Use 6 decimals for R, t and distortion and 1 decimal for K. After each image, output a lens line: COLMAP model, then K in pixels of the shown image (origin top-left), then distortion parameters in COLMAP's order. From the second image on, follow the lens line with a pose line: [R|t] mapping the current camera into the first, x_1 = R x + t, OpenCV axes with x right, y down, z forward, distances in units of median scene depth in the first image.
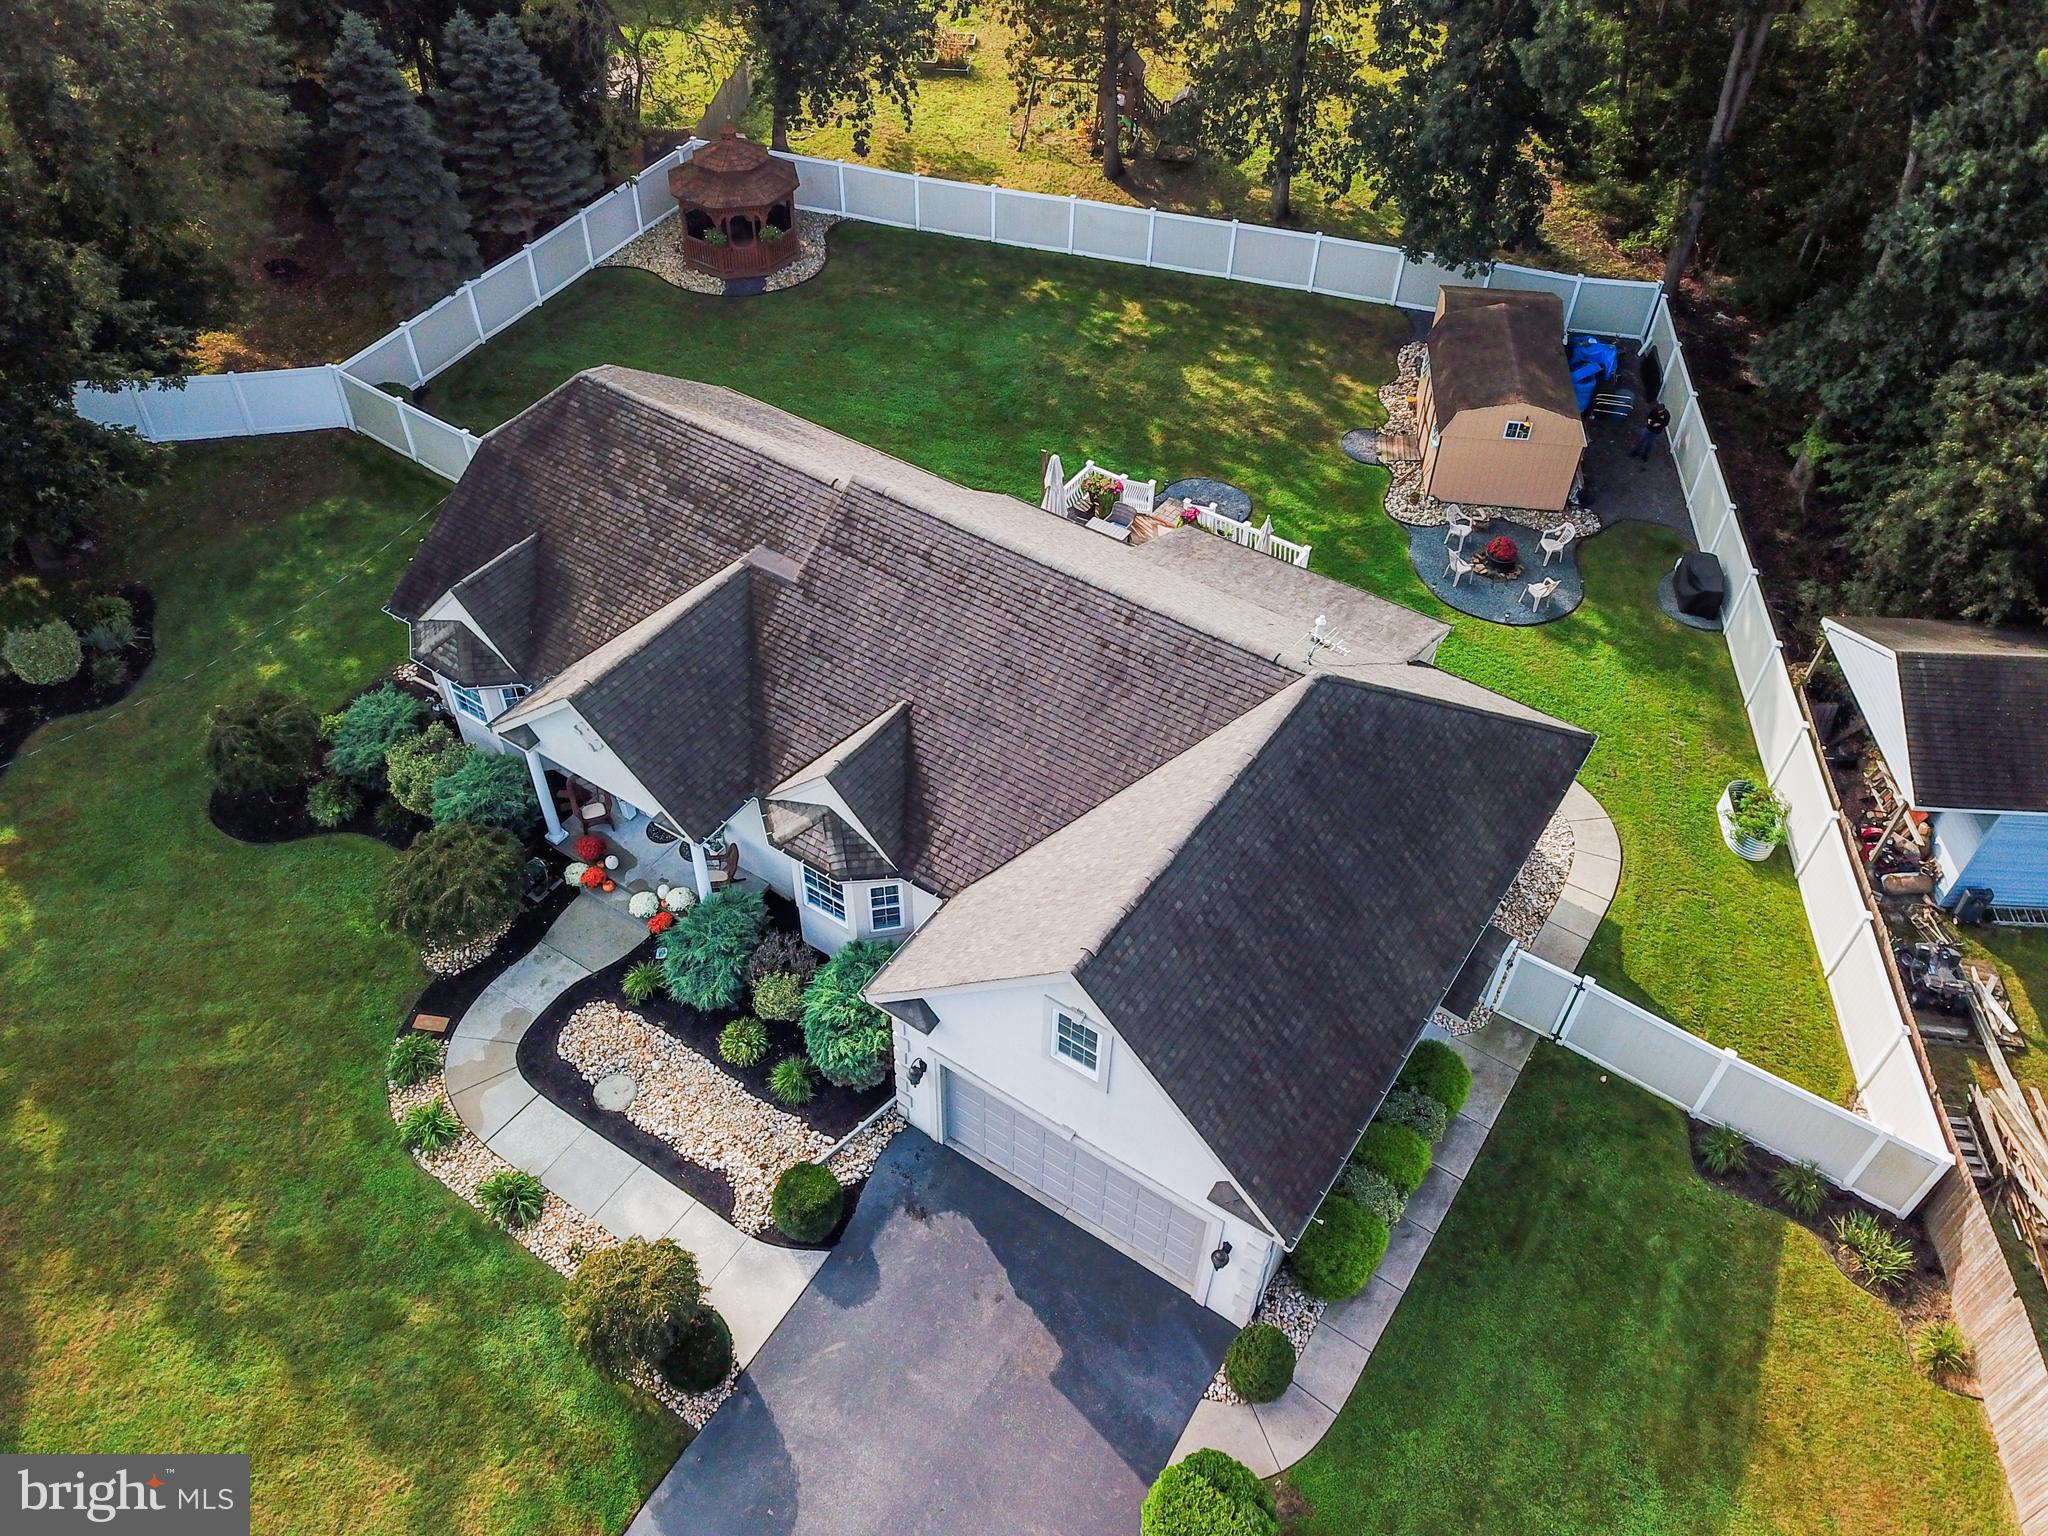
lens RADIAL K [[1548.9, 0, 1028.7], [0, 1548.9, 783.7], [0, 0, 1]] dist [0.014404, -0.009765]
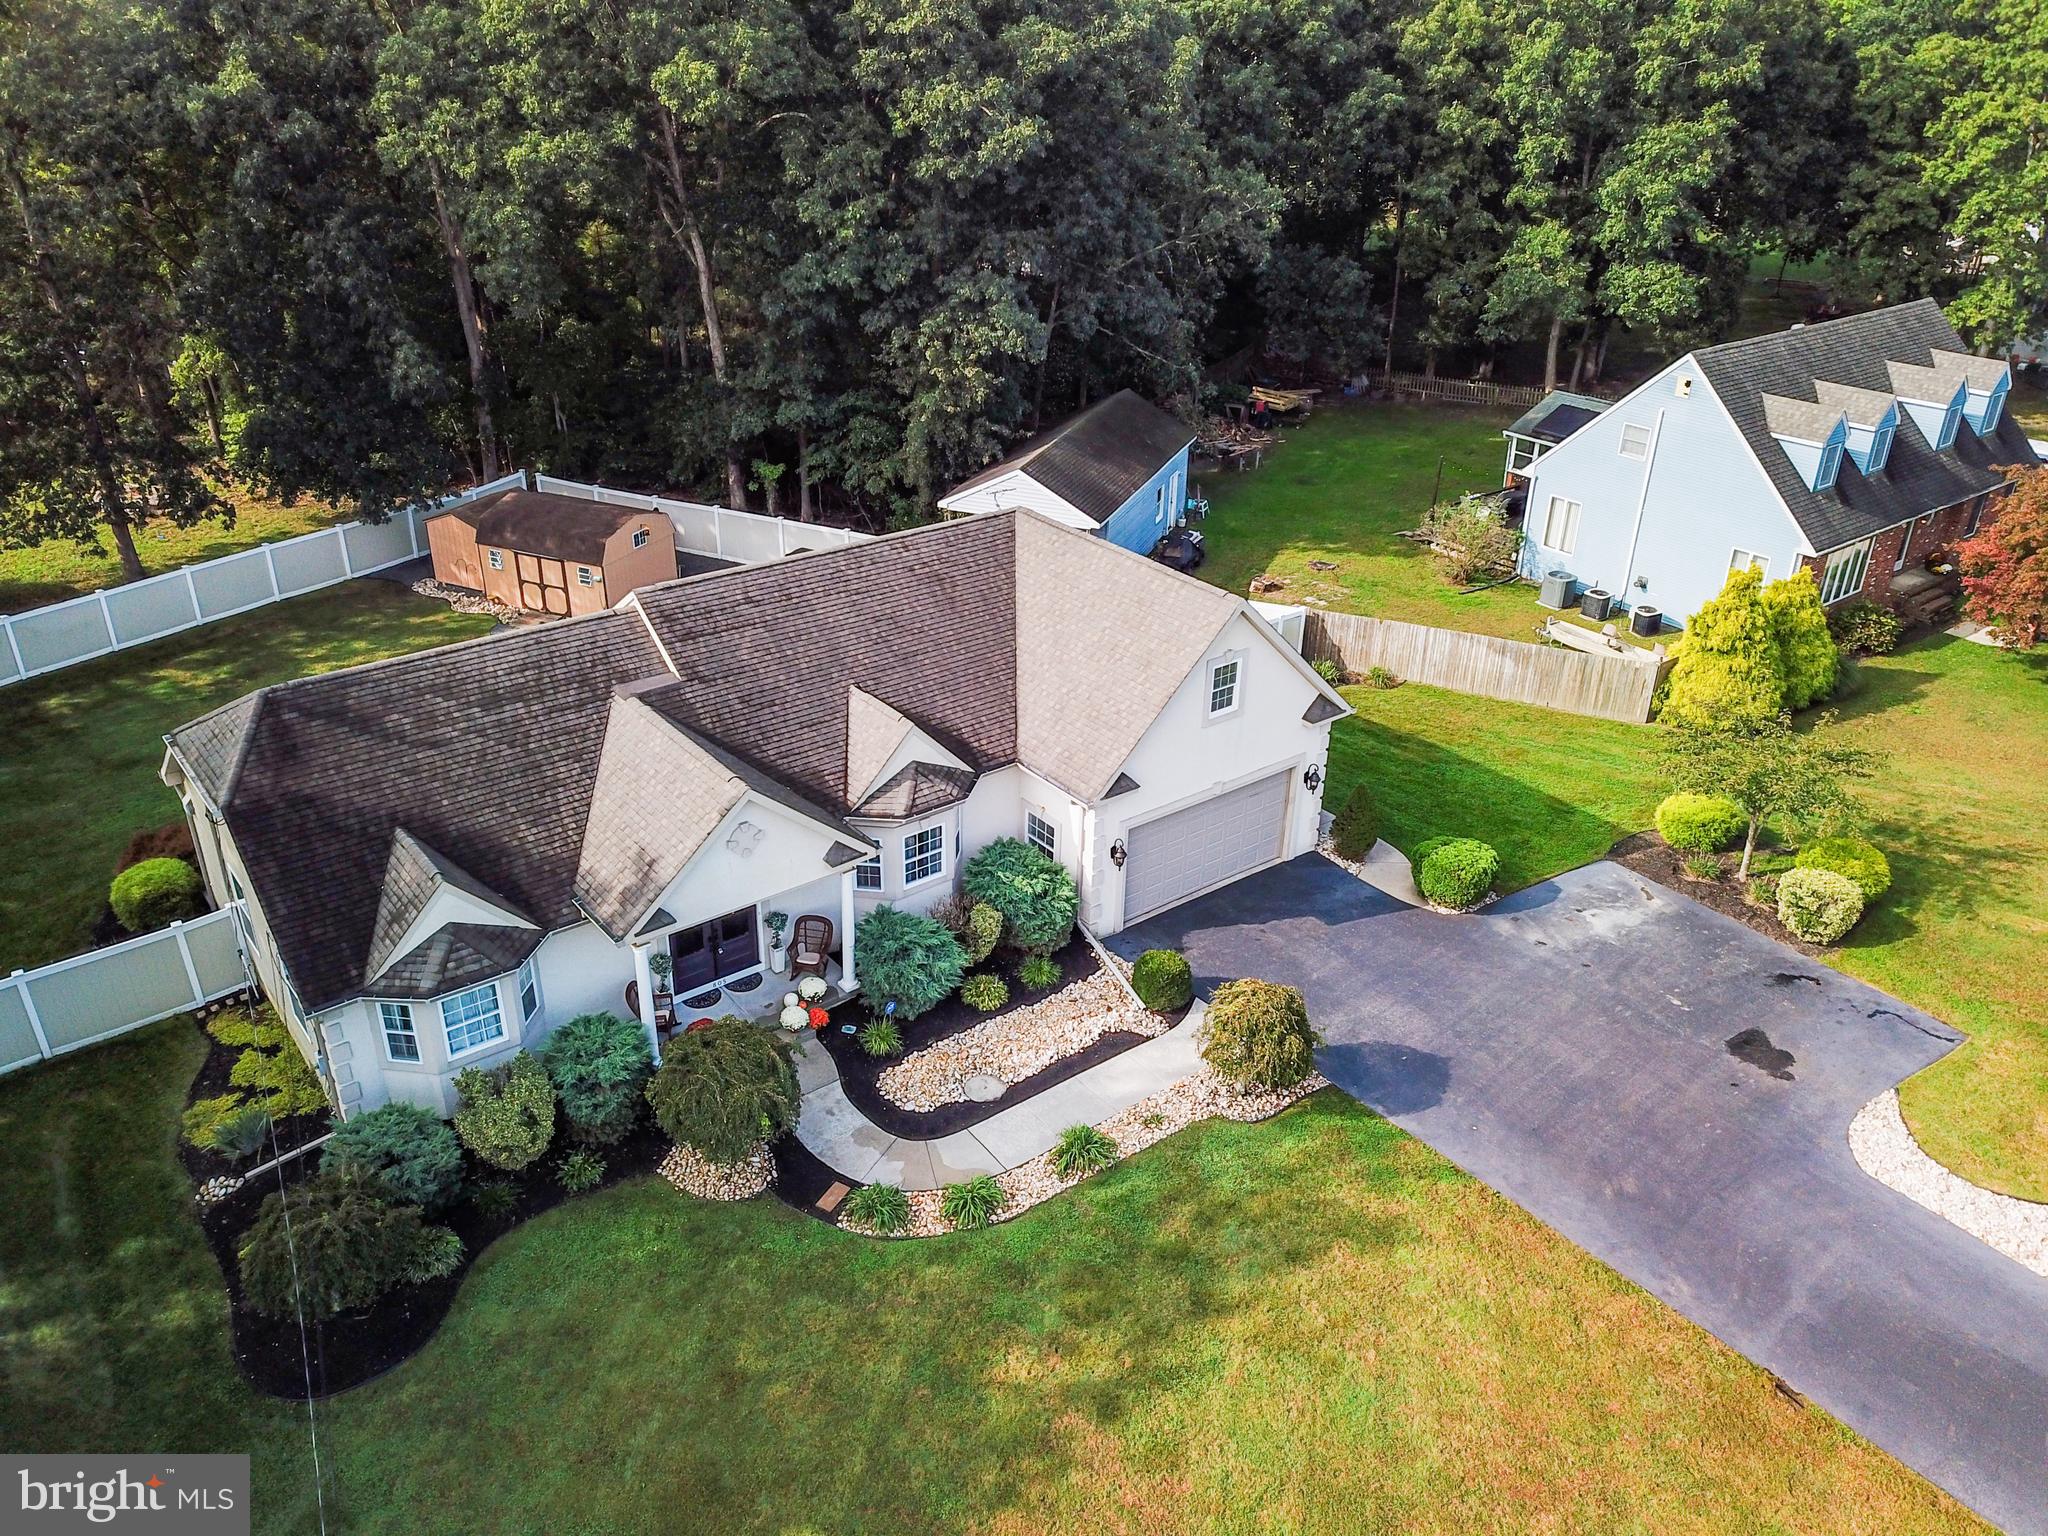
lens RADIAL K [[1548.9, 0, 1021.7], [0, 1548.9, 793.3], [0, 0, 1]] dist [0.014404, -0.009765]
pose [[0.321125, -0.459793, 0.827930, -0.991598], [0.673981, 0.725113, 0.141280, -0.069062], [-0.665303, 0.512641, 0.542744, 0.320105]]
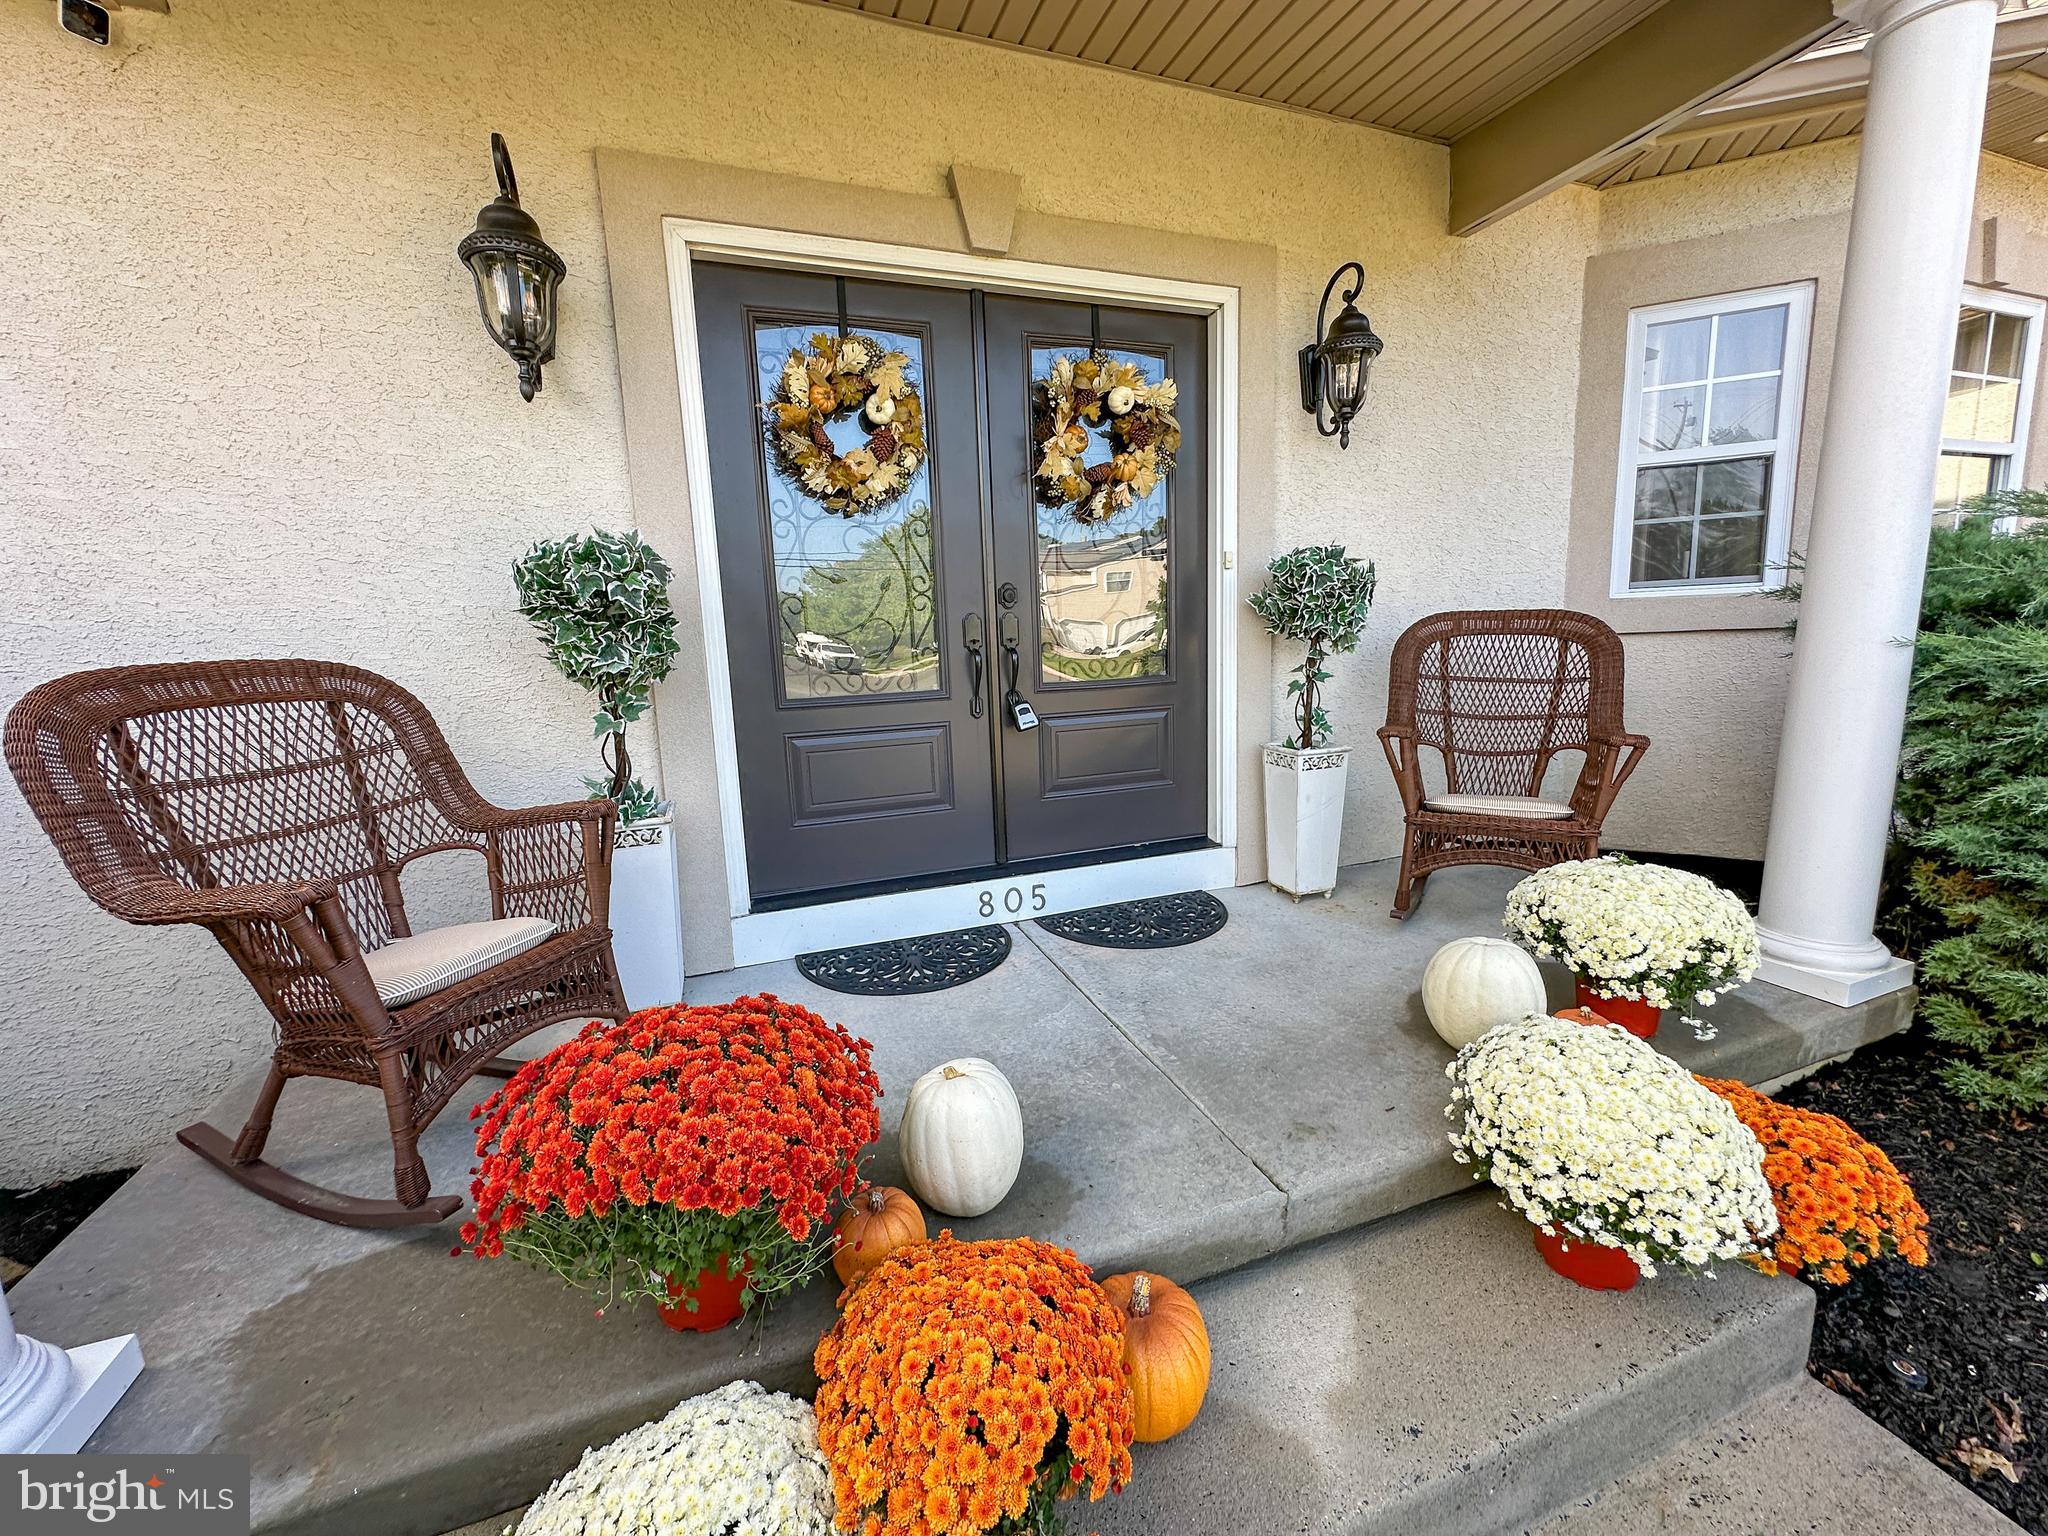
lens RADIAL K [[827.6, 0, 1008.2], [0, 827.6, 757.6], [0, 0, 1]] dist [-0.003261, -0.000147]
pose [[0.580692, -0.169477, 0.796288, -0.327899], [0.611698, 0.736265, -0.289378, 0.052598], [-0.537235, 0.655127, 0.531212, 1.024649]]
